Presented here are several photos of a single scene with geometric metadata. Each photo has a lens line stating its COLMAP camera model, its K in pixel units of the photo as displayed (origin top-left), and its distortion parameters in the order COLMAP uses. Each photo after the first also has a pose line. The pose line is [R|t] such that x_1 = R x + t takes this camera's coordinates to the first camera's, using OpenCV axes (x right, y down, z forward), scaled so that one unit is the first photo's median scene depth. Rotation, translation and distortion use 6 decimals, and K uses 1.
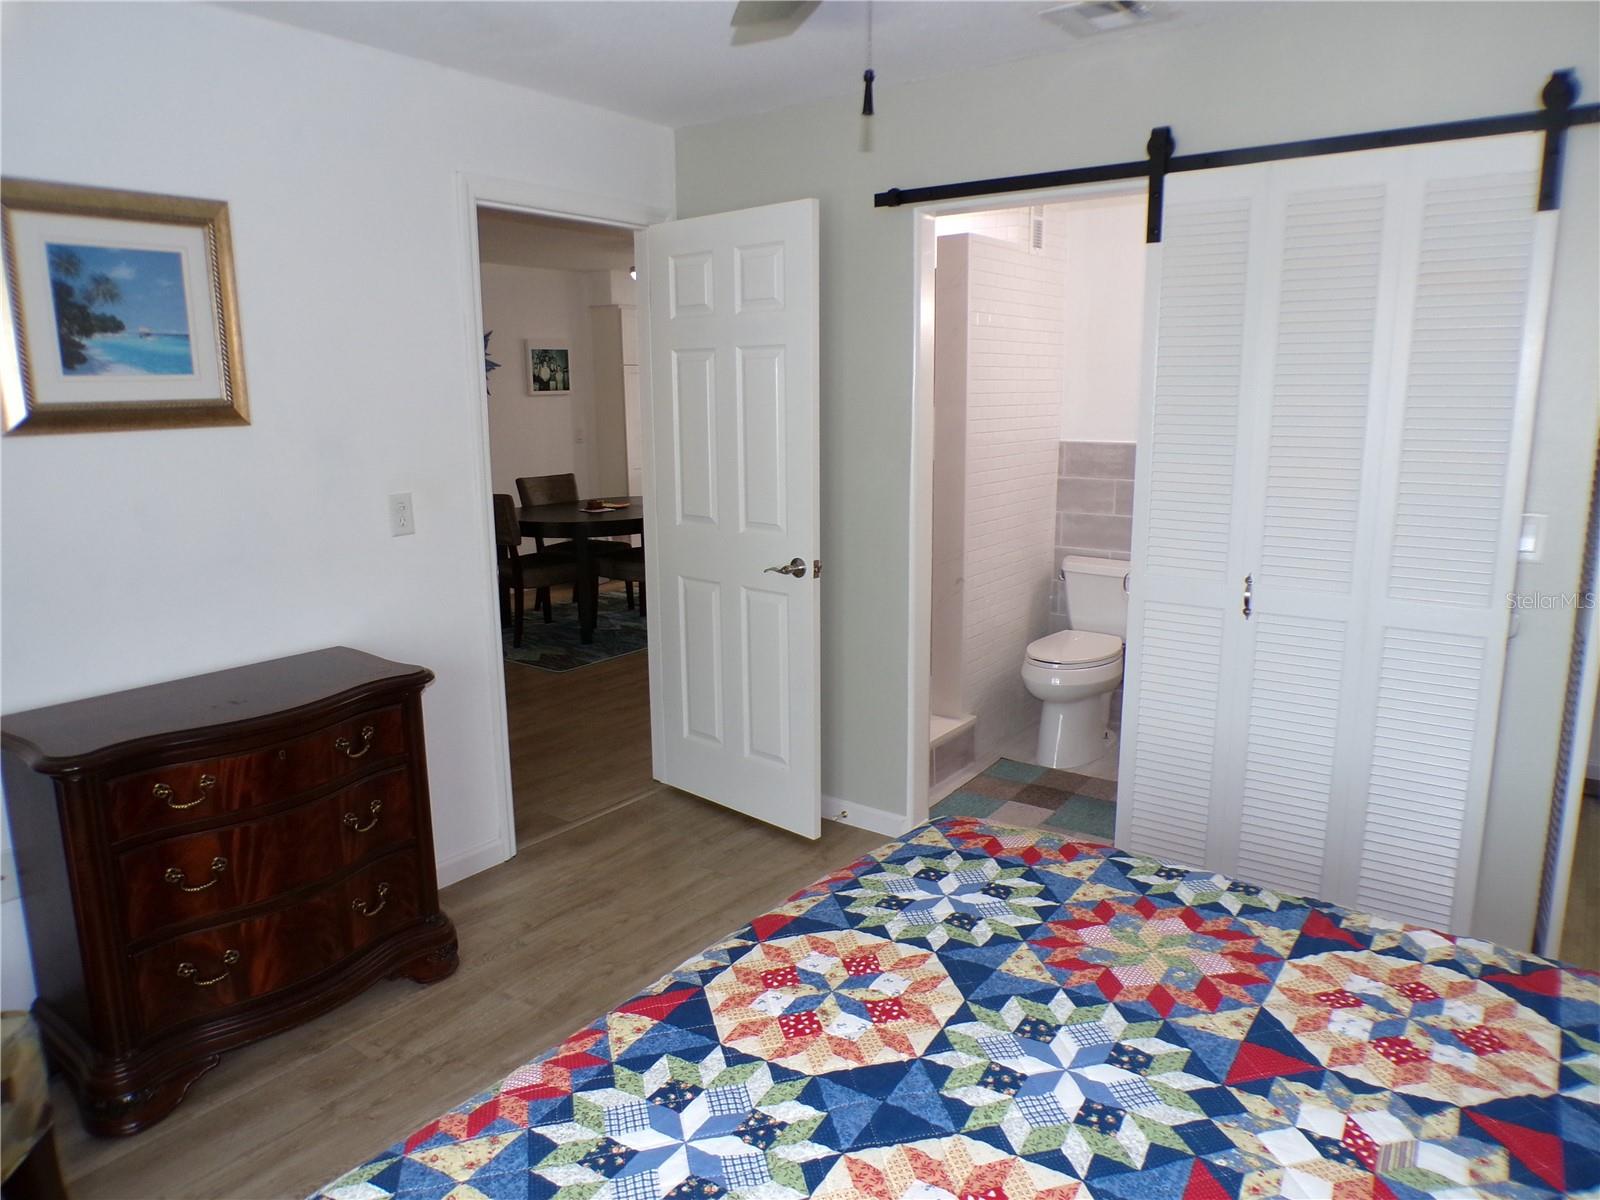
lens RADIAL K [[1084.8, 0, 802.2], [0, 1084.8, 602.3], [0, 0, 1]] dist [-0.044011, 0.023429]
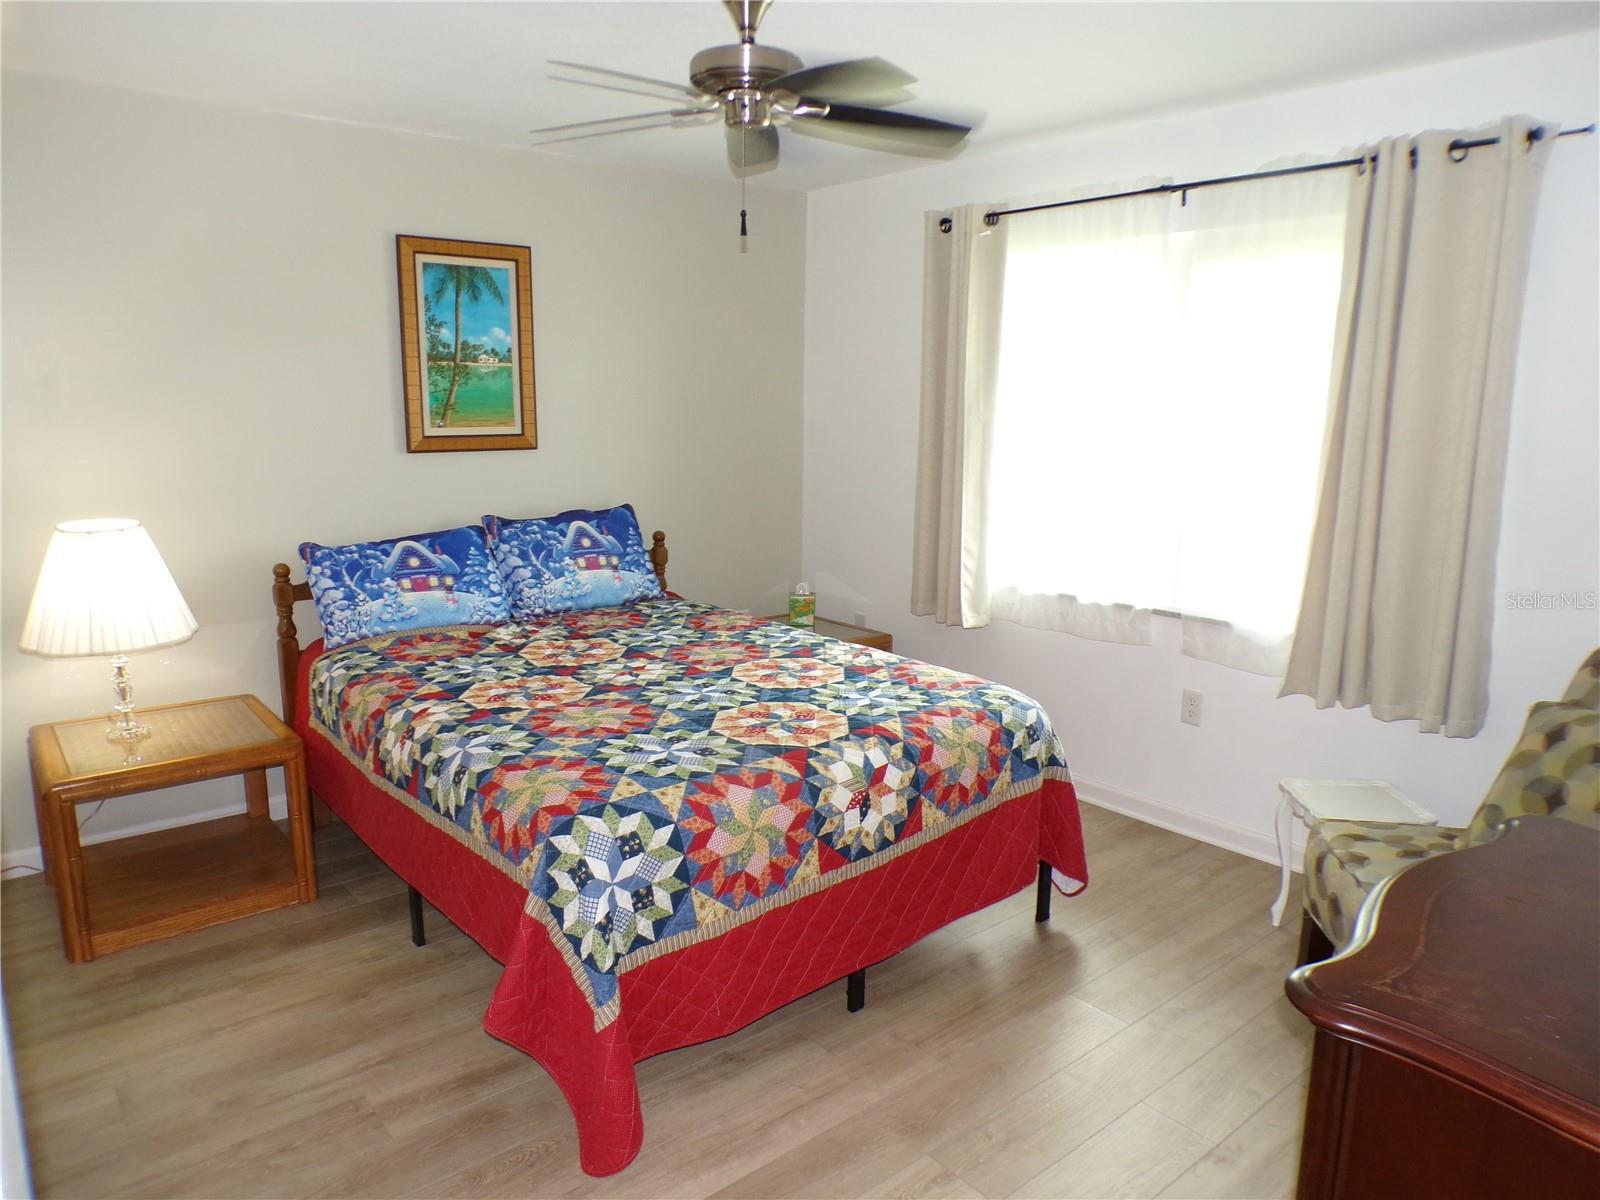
lens RADIAL K [[1084.8, 0, 798.4], [0, 1084.8, 599.4], [0, 0, 1]] dist [-0.044011, 0.023429]
pose [[-0.970546, -0.043933, 0.236878, -0.363268], [0.047380, 0.929223, 0.366468, -0.431098], [-0.236213, 0.366897, -0.899772, 2.181877]]
